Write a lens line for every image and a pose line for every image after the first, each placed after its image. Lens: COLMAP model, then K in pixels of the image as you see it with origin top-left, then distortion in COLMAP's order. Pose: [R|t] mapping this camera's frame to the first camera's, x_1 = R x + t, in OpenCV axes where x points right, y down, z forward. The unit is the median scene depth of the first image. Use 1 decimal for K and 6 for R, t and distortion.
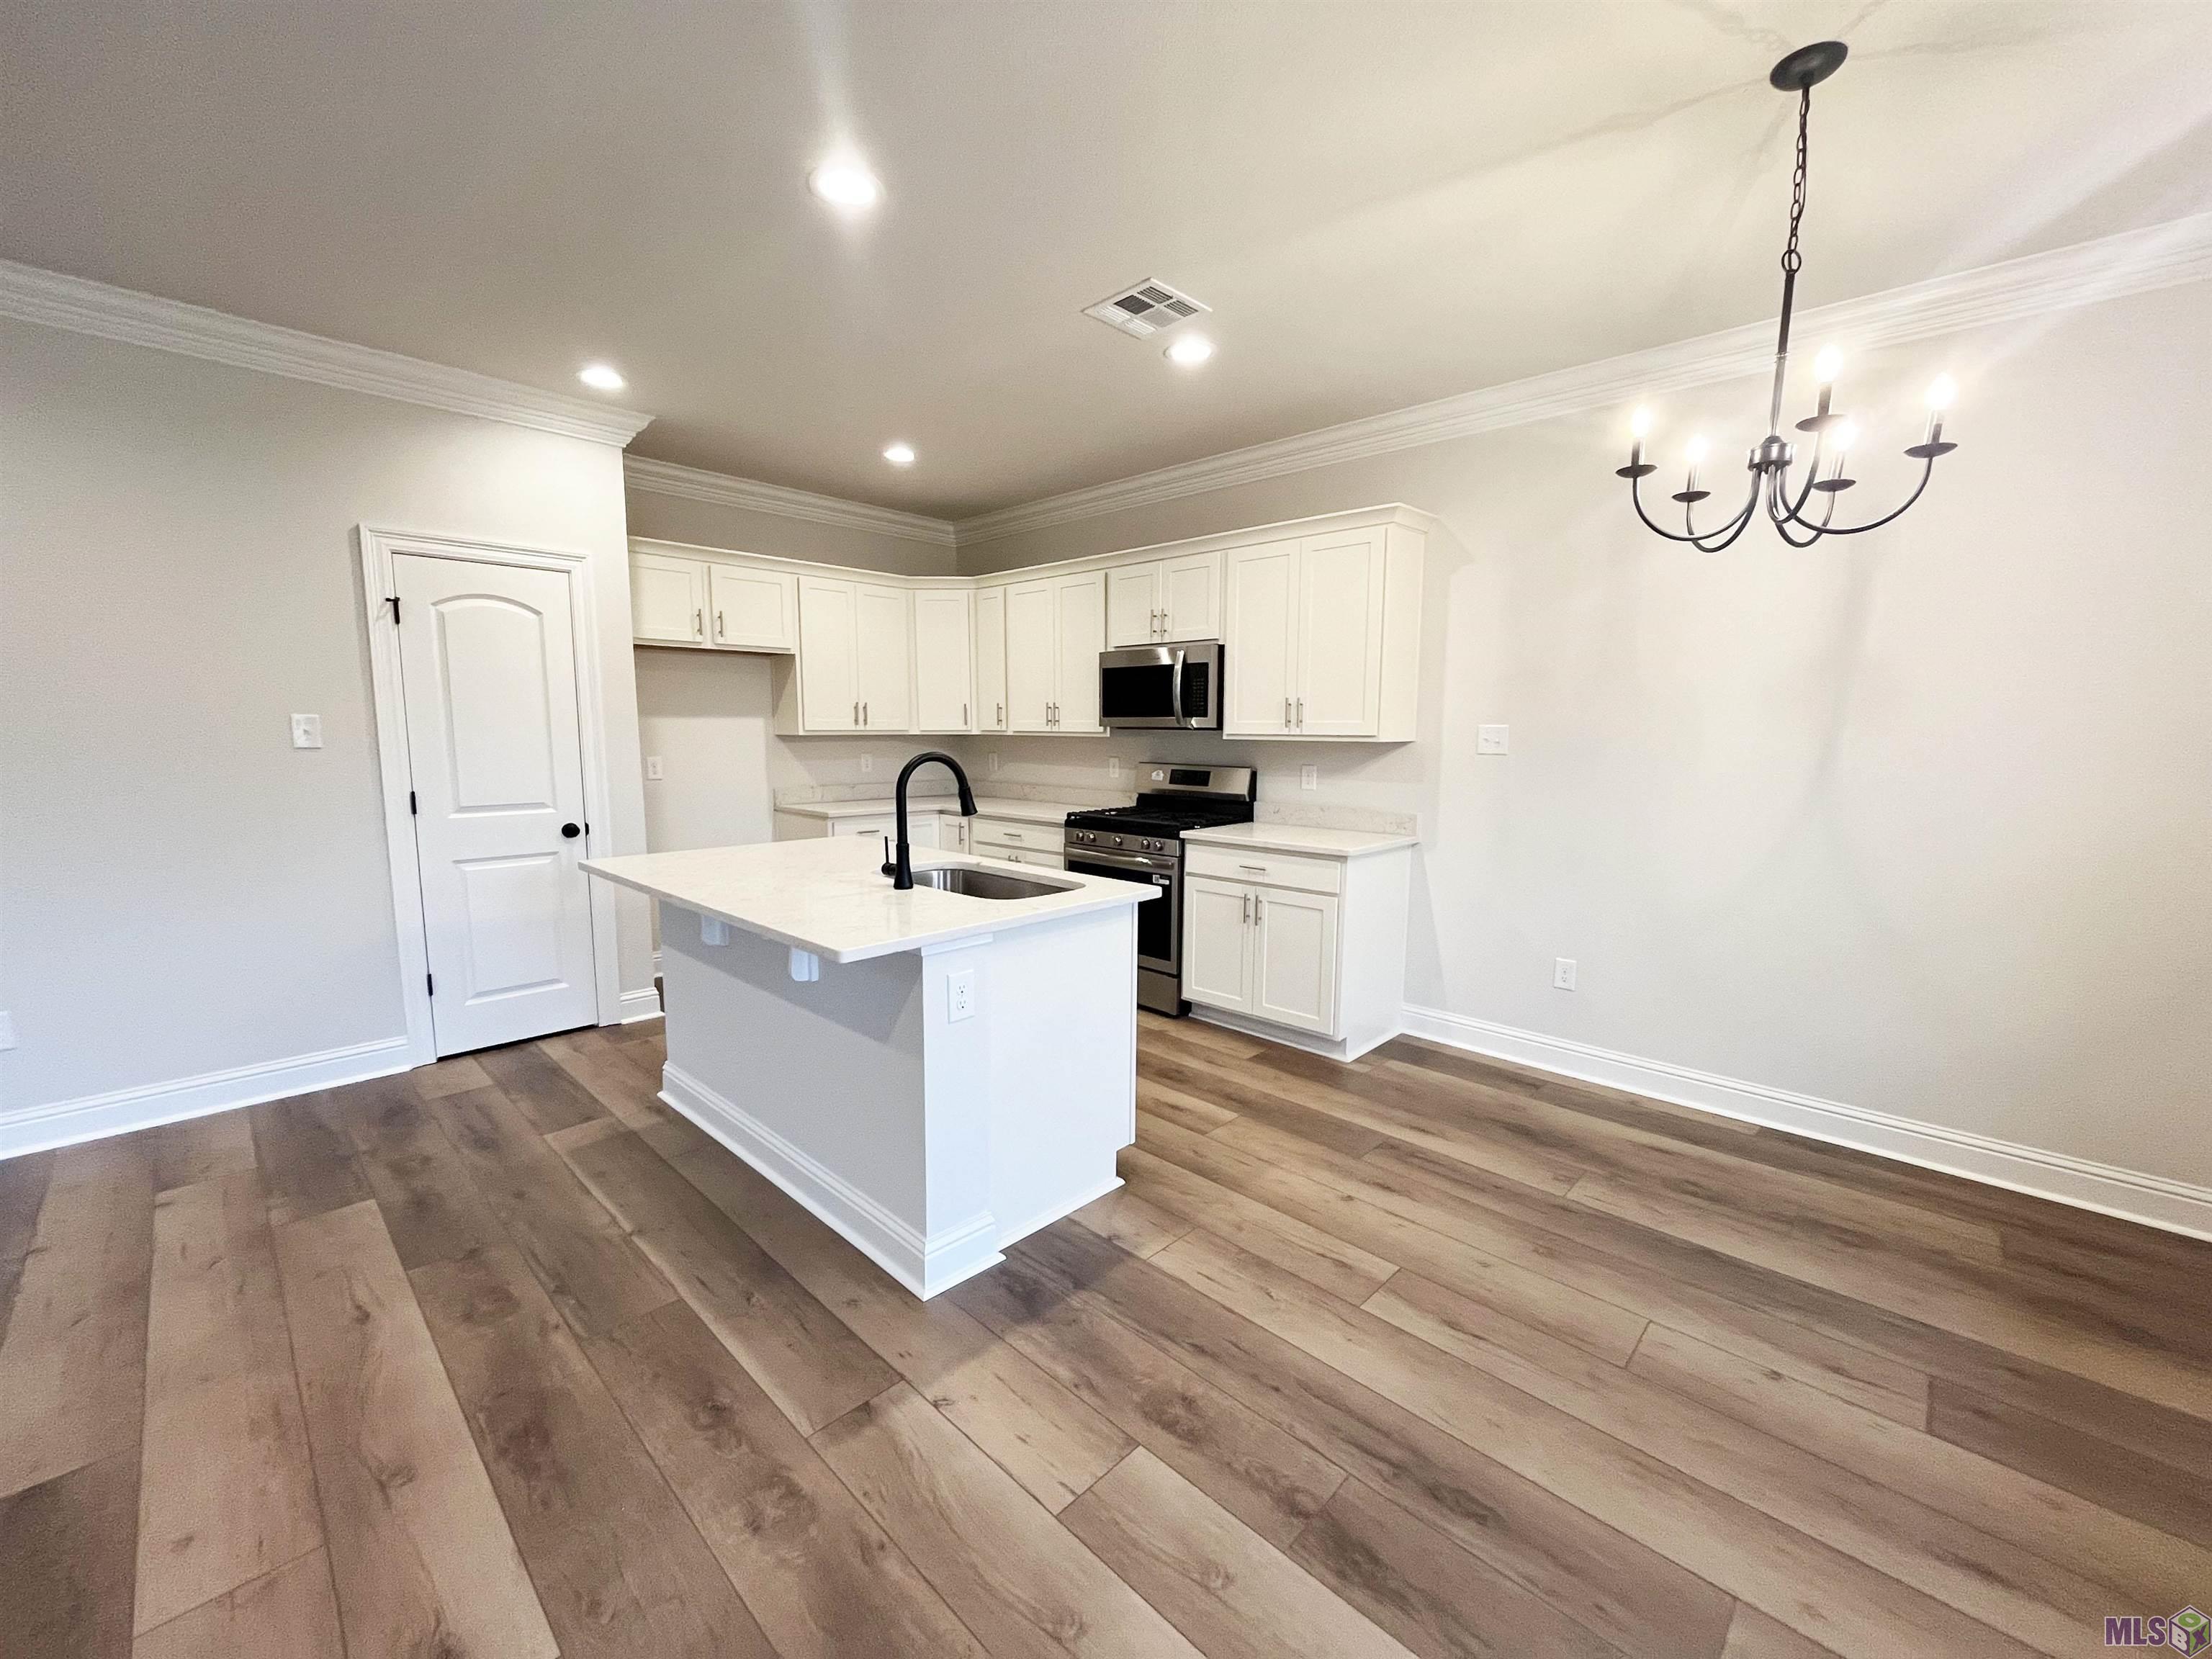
lens RADIAL K [[889.2, 0, 1100.9], [0, 889.2, 836.1], [0, 0, 1]] dist [-0.000603, 0.000007]
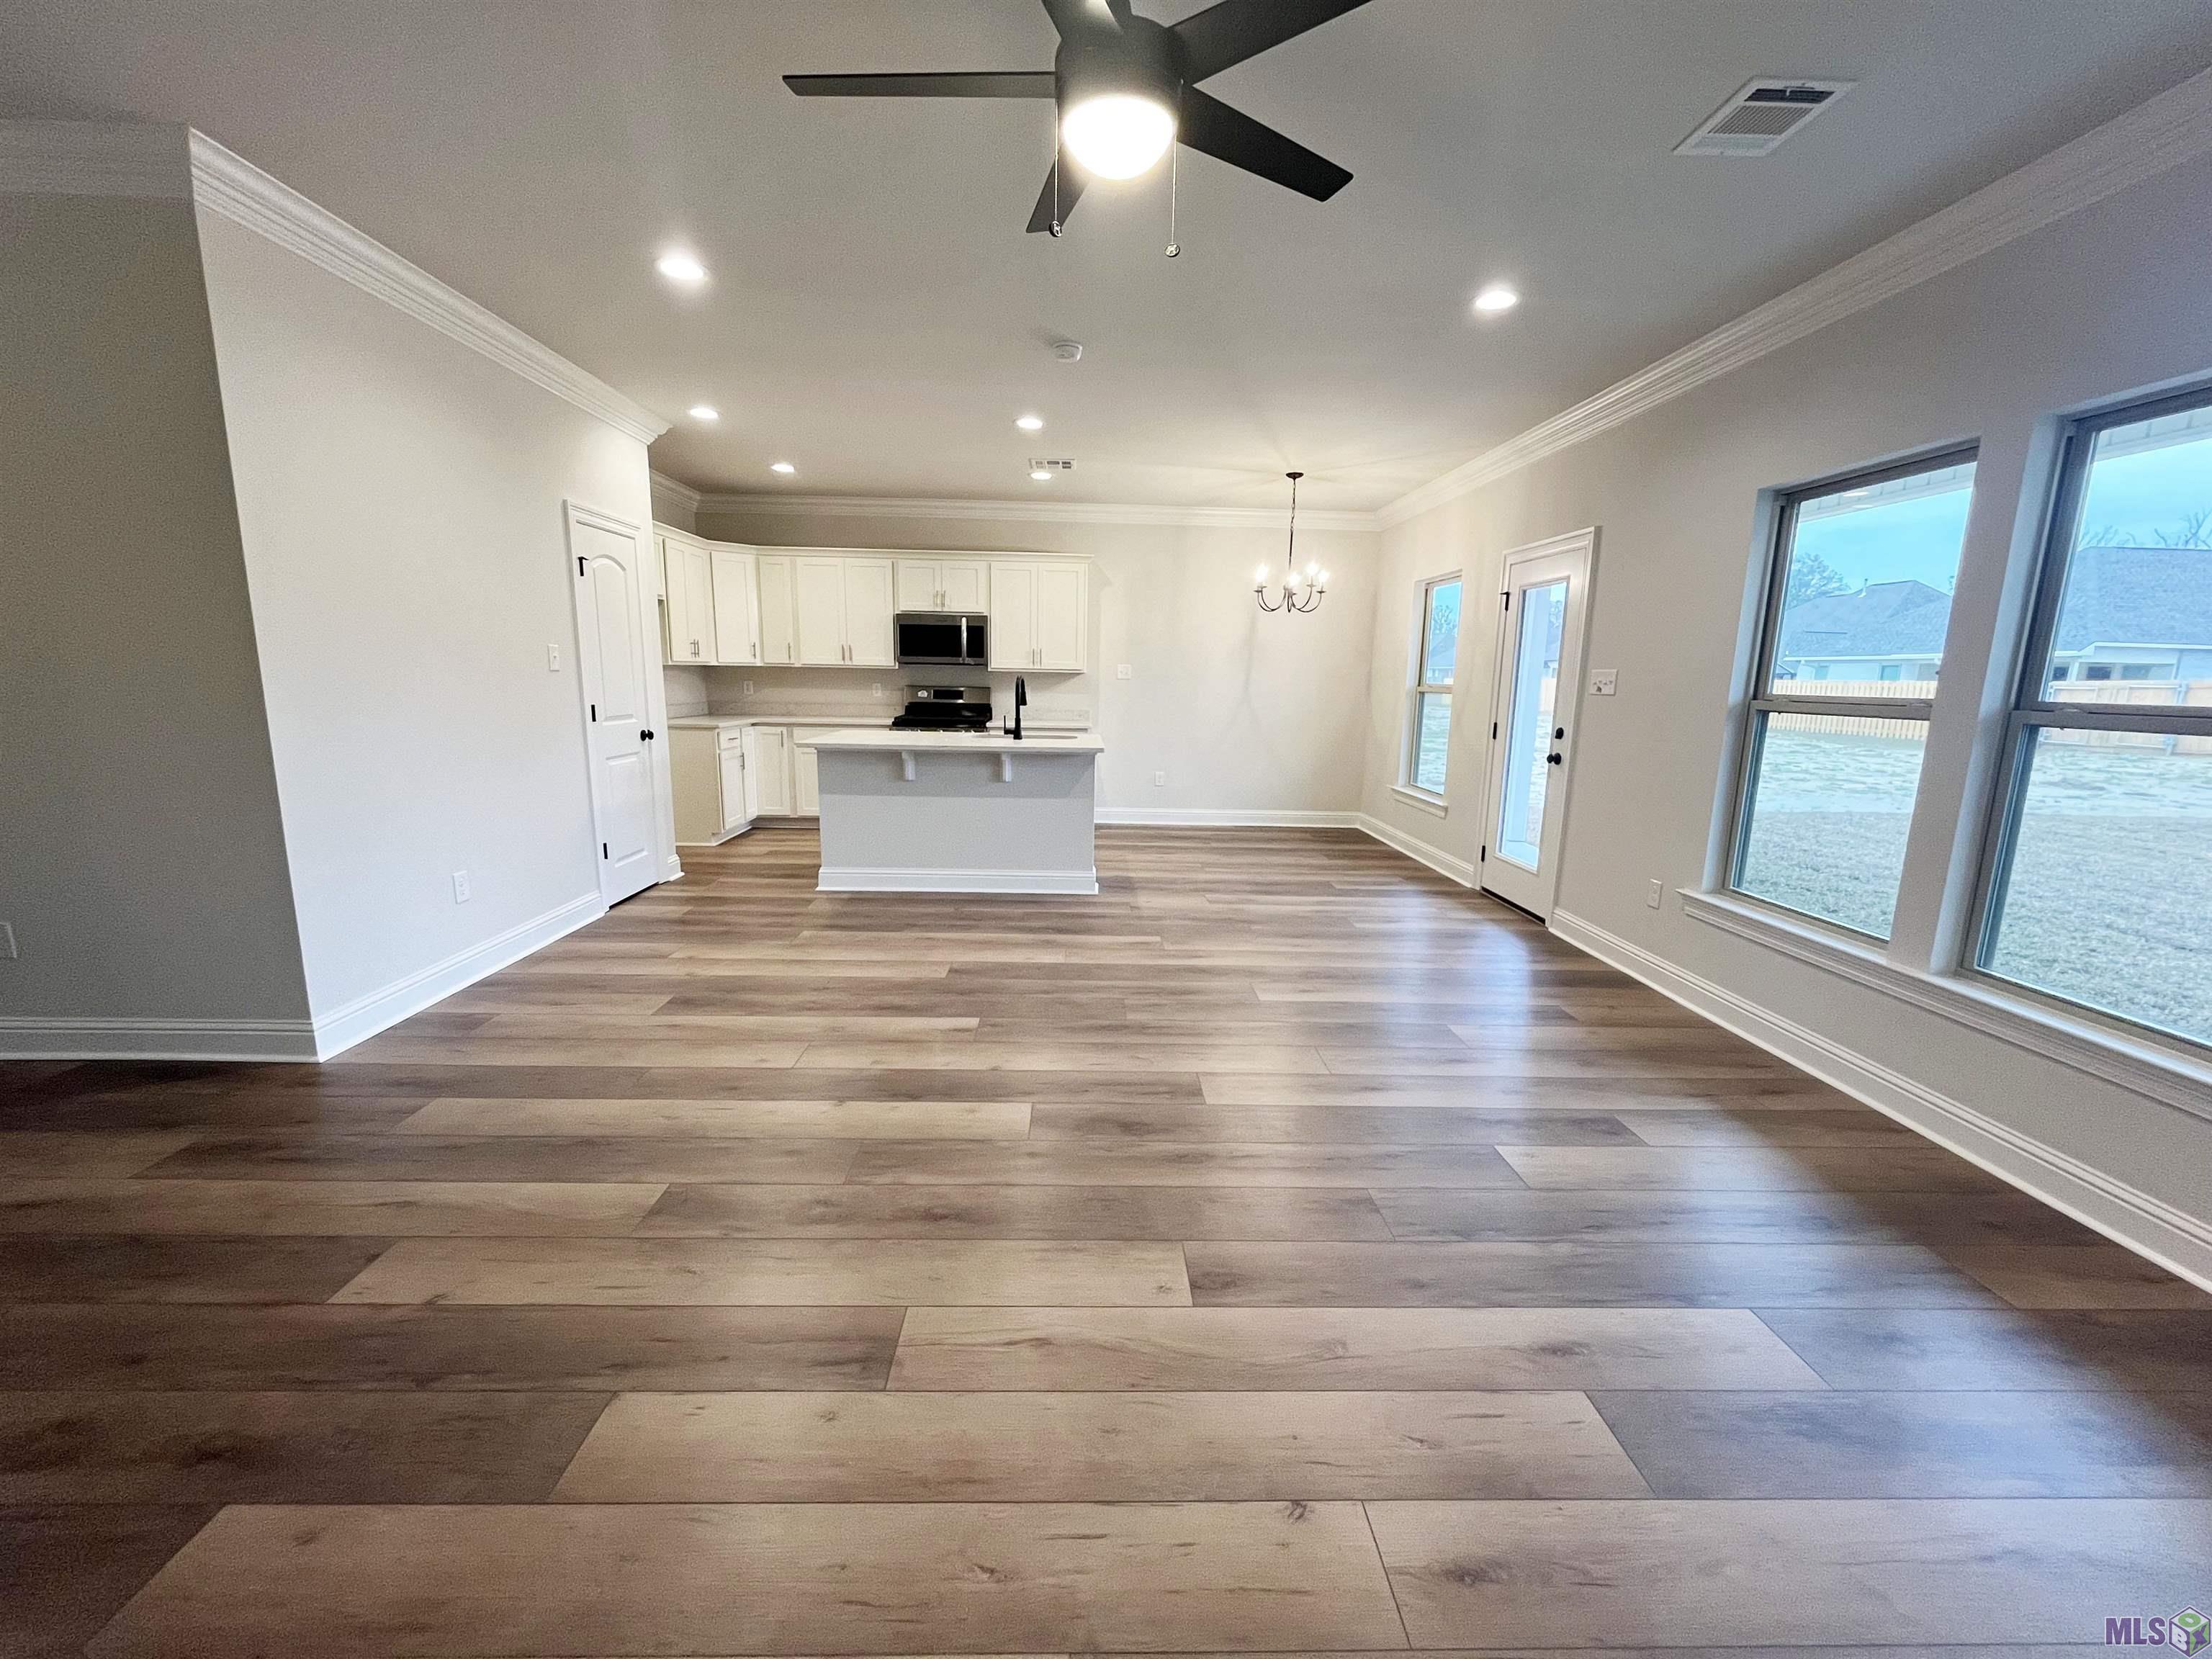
lens RADIAL K [[889.2, 0, 1100.9], [0, 889.2, 836.1], [0, 0, 1]] dist [-0.000603, 0.000007]
pose [[0.697845, -0.122029, 0.705777, -1.062486], [0.072542, 0.992354, 0.099852, 0.059137], [-0.712566, -0.018483, 0.701361, -0.419841]]
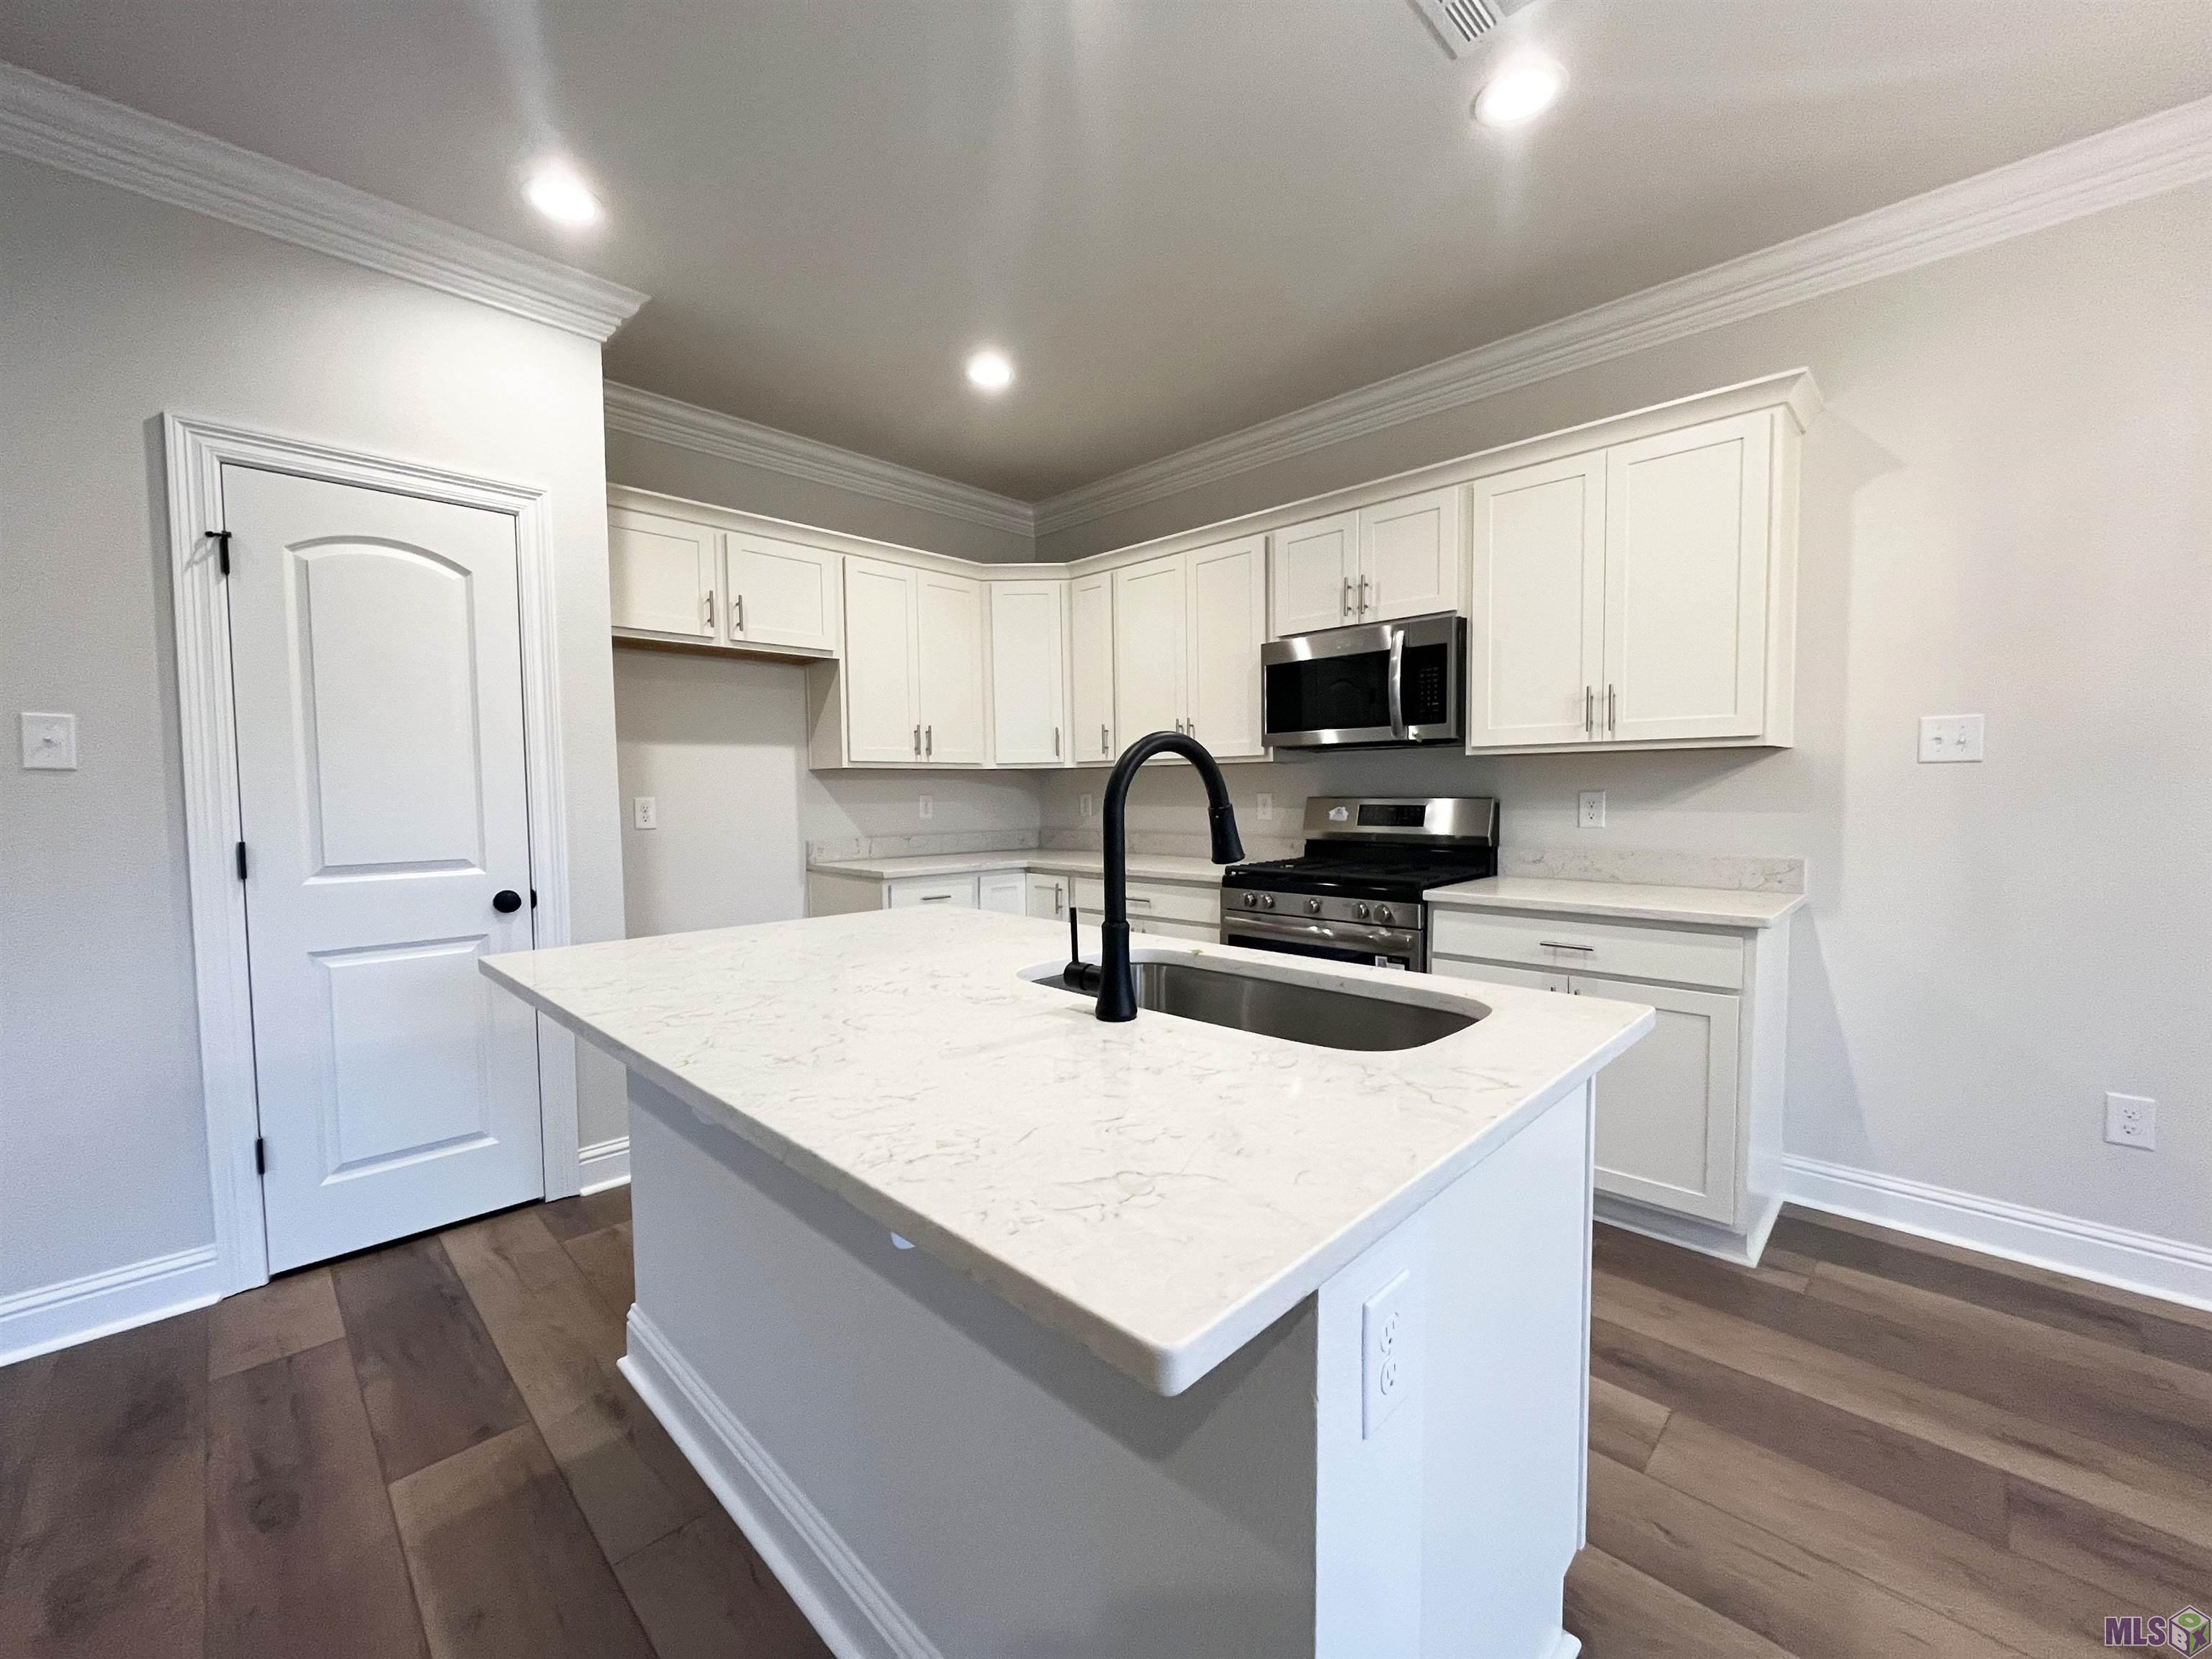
lens RADIAL K [[889.2, 0, 1100.9], [0, 889.2, 836.1], [0, 0, 1]] dist [-0.000603, 0.000007]
pose [[0.999791, -0.014002, -0.014893, -0.146027], [0.012922, 0.997445, -0.070253, -0.002774], [0.015839, 0.070046, 0.997418, 0.343951]]
